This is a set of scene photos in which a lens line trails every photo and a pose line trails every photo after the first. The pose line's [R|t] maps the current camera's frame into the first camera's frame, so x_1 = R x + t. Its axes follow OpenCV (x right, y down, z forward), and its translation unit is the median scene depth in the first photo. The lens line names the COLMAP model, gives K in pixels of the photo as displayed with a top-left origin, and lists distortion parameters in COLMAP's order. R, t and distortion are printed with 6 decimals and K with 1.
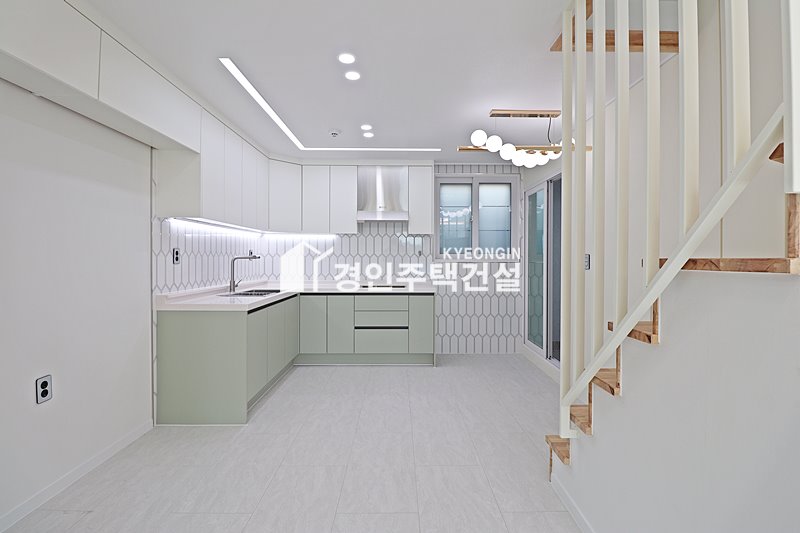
lens RADIAL K [[369.7, 0, 413.2], [0, 369.7, 260.3], [0, 0, 1]] dist [-0.010084, -0.008138]
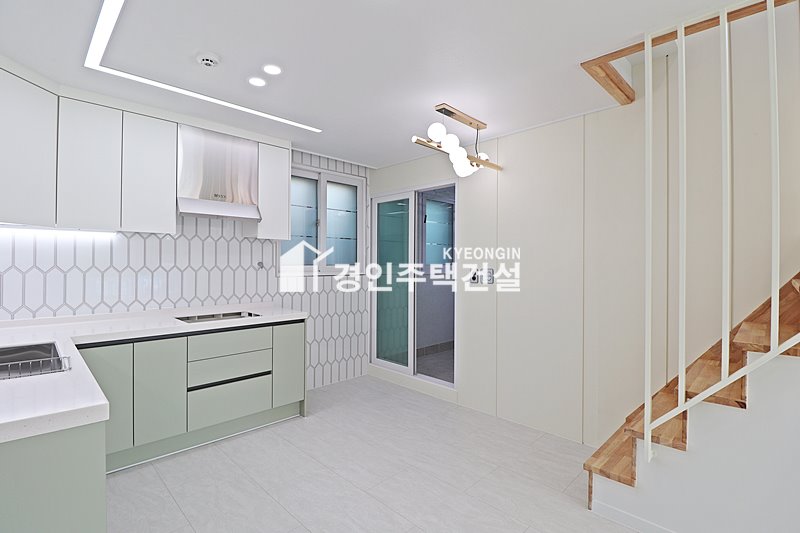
lens RADIAL K [[369.7, 0, 403.4], [0, 369.7, 263.1], [0, 0, 1]] dist [-0.010084, -0.008138]
pose [[0.720255, 0.001507, 0.693708, -0.323592], [0.002110, 0.999988, -0.004363, -0.021959], [-0.693706, 0.004606, 0.720243, 0.320485]]
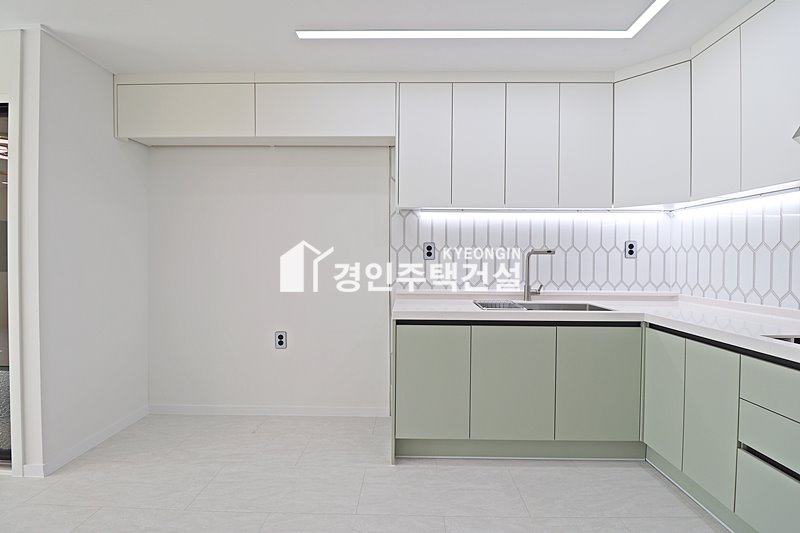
lens RADIAL K [[369.7, 0, 392.6], [0, 369.7, 262.2], [0, 0, 1]] dist [-0.010084, -0.008138]
pose [[-0.057532, 0.023320, -0.998071, 0.210661], [-0.006759, 0.999695, 0.023748, -0.003304], [0.998321, 0.008113, -0.057357, 0.682831]]
